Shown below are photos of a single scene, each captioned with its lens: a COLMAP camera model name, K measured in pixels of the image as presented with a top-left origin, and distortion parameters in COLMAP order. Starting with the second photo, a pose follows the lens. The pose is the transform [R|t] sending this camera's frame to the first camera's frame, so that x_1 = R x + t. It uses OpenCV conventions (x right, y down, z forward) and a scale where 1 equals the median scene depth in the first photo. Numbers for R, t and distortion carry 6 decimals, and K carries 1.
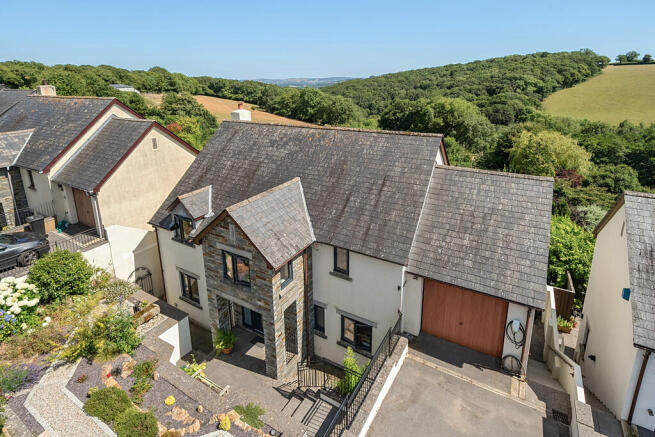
lens RADIAL K [[340.3, 0, 334.7], [0, 340.3, 163.9], [0, 0, 1]] dist [-0.000803, -0.000442]
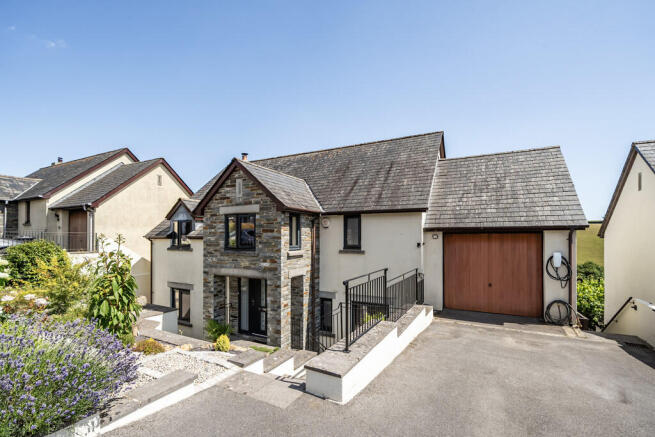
lens RADIAL K [[307.2, 0, 326.0], [0, 307.2, 236.2], [0, 0, 1]] dist [-0.000555, -0.000117]
pose [[0.999475, 0.003615, 0.032207, -0.080765], [0.004583, 0.968015, -0.250851, 0.508247], [-0.032083, 0.250867, 0.967490, 0.185921]]
